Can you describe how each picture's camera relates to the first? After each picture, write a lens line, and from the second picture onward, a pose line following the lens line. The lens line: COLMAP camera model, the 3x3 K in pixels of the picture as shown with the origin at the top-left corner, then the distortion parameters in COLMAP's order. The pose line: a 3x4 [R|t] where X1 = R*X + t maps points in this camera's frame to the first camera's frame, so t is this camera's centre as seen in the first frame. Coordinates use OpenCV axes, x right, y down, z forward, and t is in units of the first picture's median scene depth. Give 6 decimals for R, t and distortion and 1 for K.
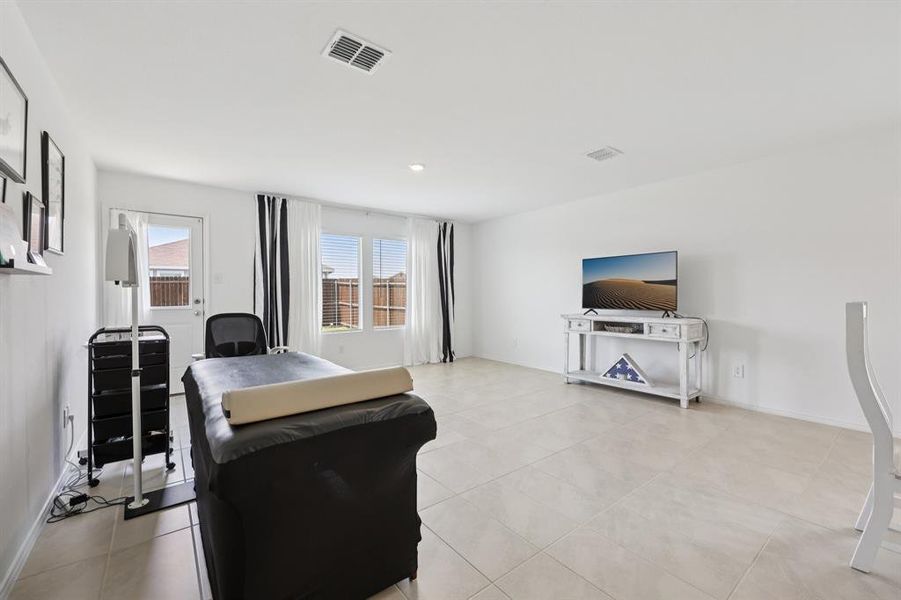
lens RADIAL K [[379.0, 0, 457.5], [0, 379.0, 298.1], [0, 0, 1]] dist [0.006866, -0.000590]
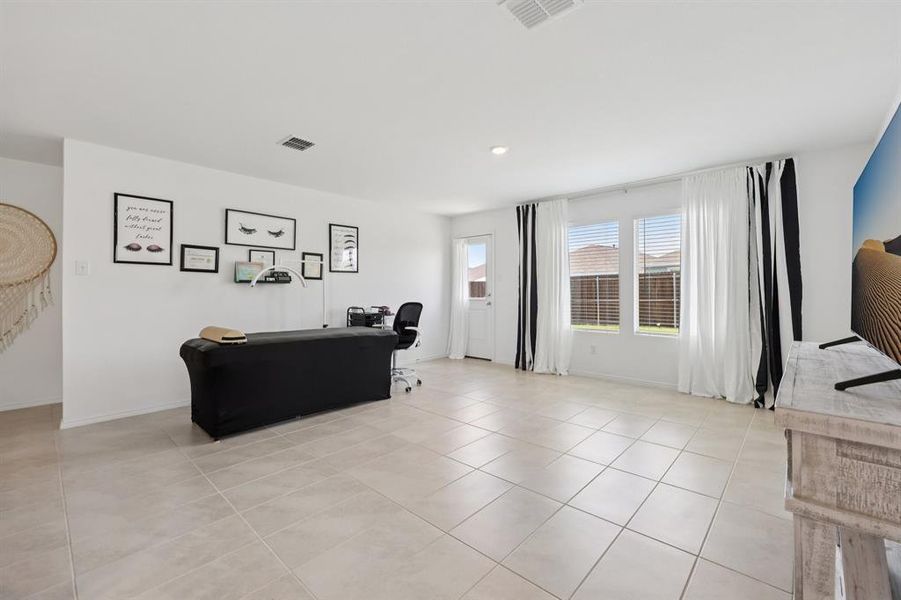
lens RADIAL K [[379.0, 0, 453.6], [0, 379.0, 293.3], [0, 0, 1]] dist [0.006866, -0.000590]
pose [[0.157657, 0.008567, -0.987457, 0.611377], [-0.008082, 0.999940, 0.007385, -0.004204], [0.987461, 0.006816, 0.157717, 0.591456]]
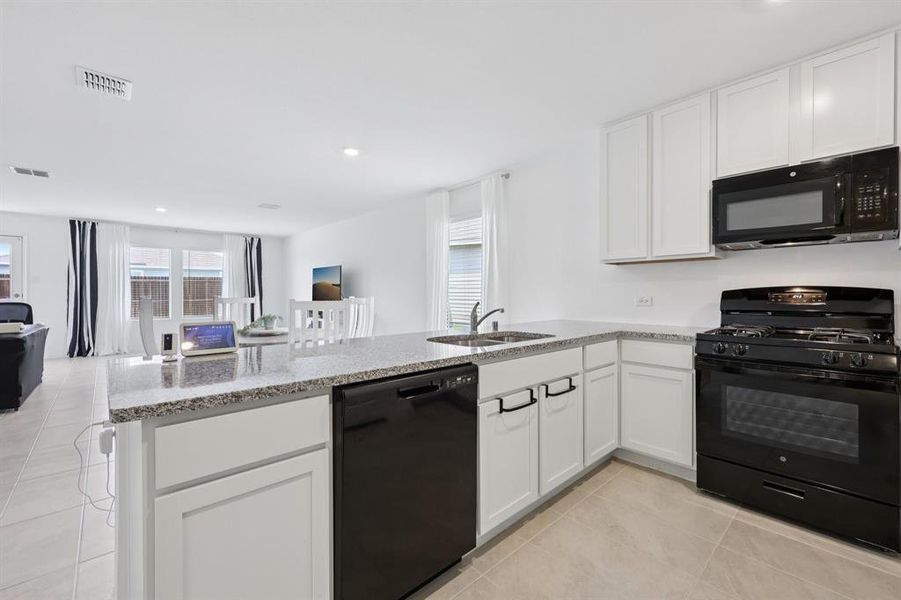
lens RADIAL K [[379.0, 0, 453.6], [0, 379.0, 294.9], [0, 0, 1]] dist [0.006866, -0.000590]
pose [[0.997286, 0.007836, 0.073202, 0.762592], [-0.007475, 0.999959, -0.005204, 0.002338], [-0.073239, 0.004643, 0.997304, -0.494425]]
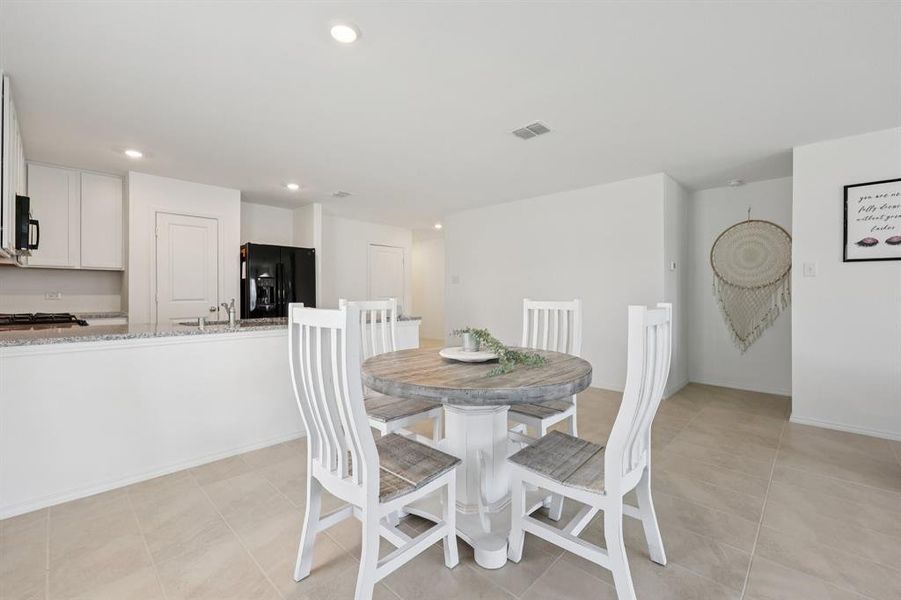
lens RADIAL K [[379.0, 0, 452.5], [0, 379.0, 295.6], [0, 0, 1]] dist [0.006866, -0.000590]
pose [[-0.989406, 0.004792, -0.145099, 0.571830], [0.002405, 0.999859, 0.016620, -0.005381], [0.145158, 0.016095, -0.989278, 0.632300]]
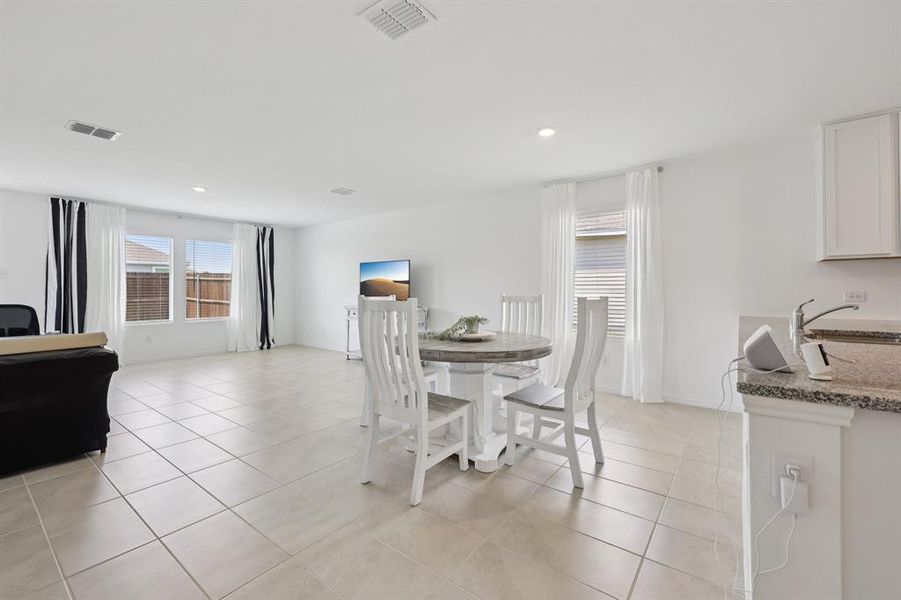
lens RADIAL K [[379.0, 0, 453.4], [0, 379.0, 288.2], [0, 0, 1]] dist [0.006866, -0.000590]
pose [[0.966981, 0.006366, 0.254771, 0.306637], [-0.002202, 0.999859, -0.016628, 0.004360], [-0.254841, 0.015518, 0.966859, -0.344363]]
